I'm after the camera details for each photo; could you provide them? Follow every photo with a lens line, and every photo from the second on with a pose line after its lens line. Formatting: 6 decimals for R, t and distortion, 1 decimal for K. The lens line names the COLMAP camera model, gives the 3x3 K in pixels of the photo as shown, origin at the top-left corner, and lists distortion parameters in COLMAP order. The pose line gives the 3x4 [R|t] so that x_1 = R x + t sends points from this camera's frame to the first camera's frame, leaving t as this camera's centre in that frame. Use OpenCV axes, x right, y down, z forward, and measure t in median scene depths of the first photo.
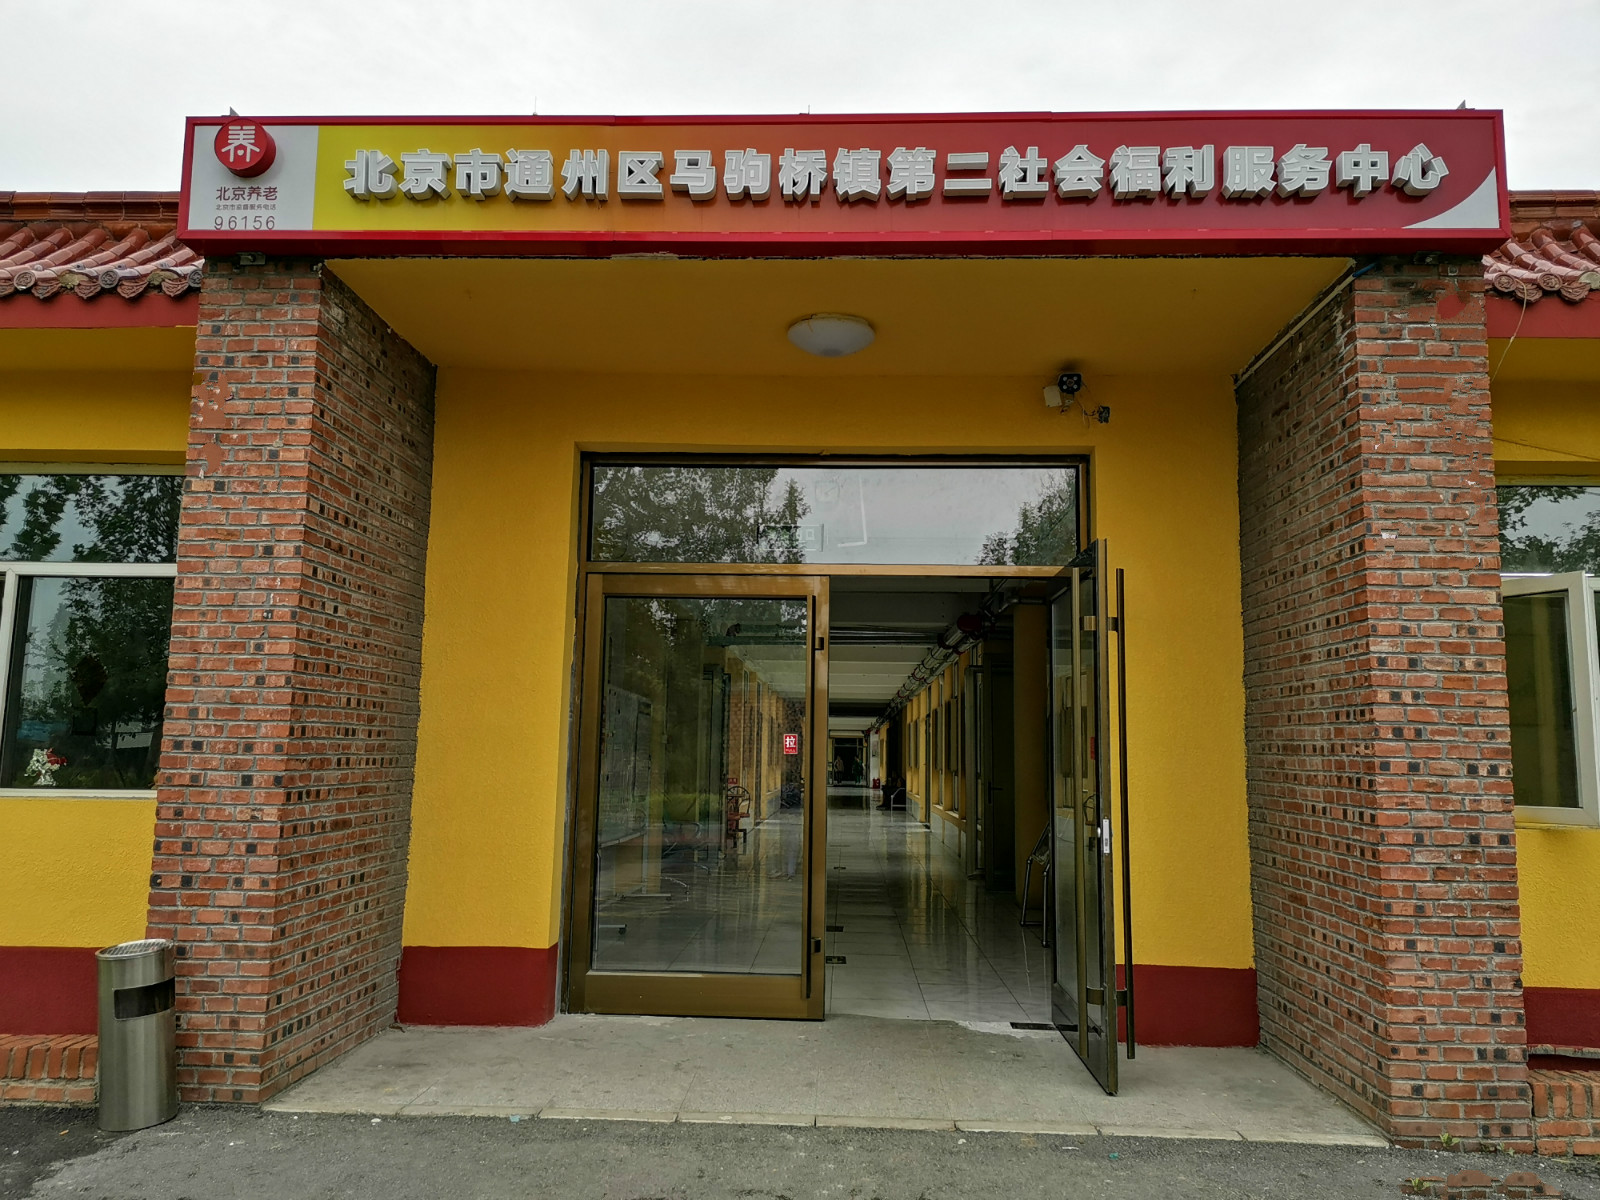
lens RADIAL K [[1209.0, 0, 800.0], [0, 1209.0, 598.7], [0, 0, 1]] dist [0.000081, -0.000003]
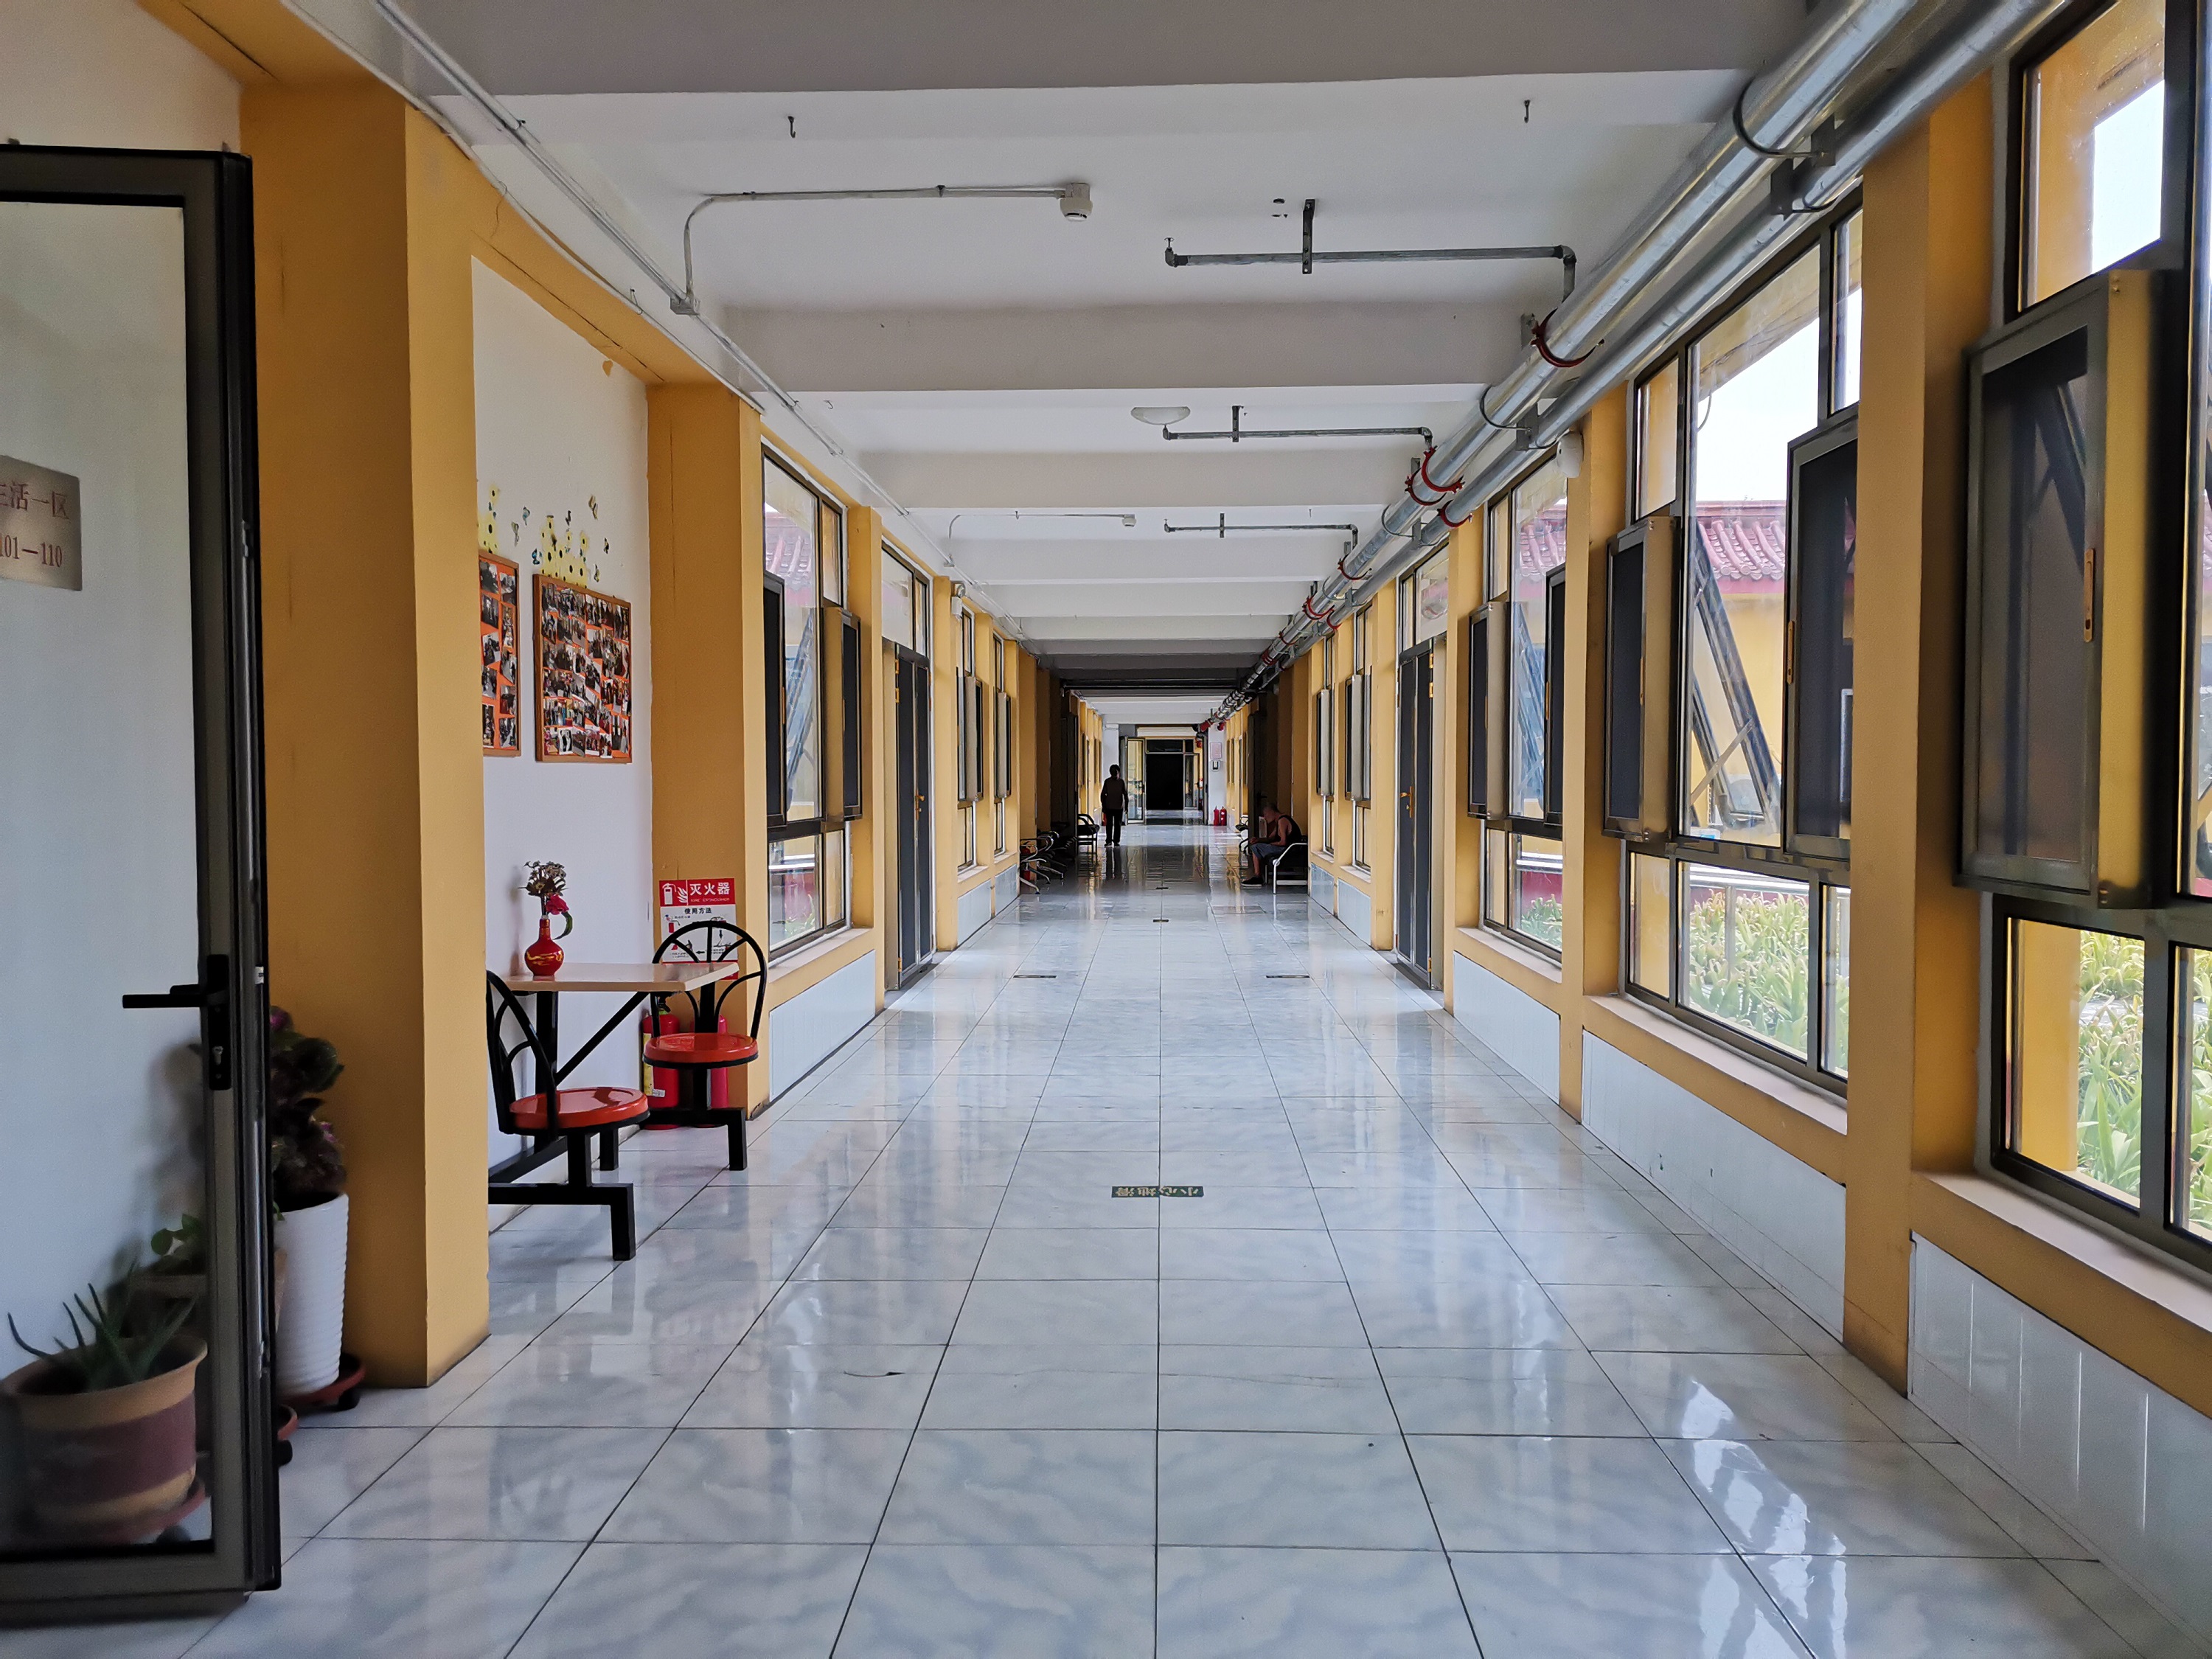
lens RADIAL K [[1671.5, 0, 1106.9], [0, 1671.5, 828.9], [0, 0, 1]] dist [0.000081, -0.000003]
pose [[0.999730, -0.023122, 0.002299, 0.008842], [0.022431, 0.986177, 0.164172, 0.033057], [-0.006063, -0.164076, 0.986429, 0.262008]]
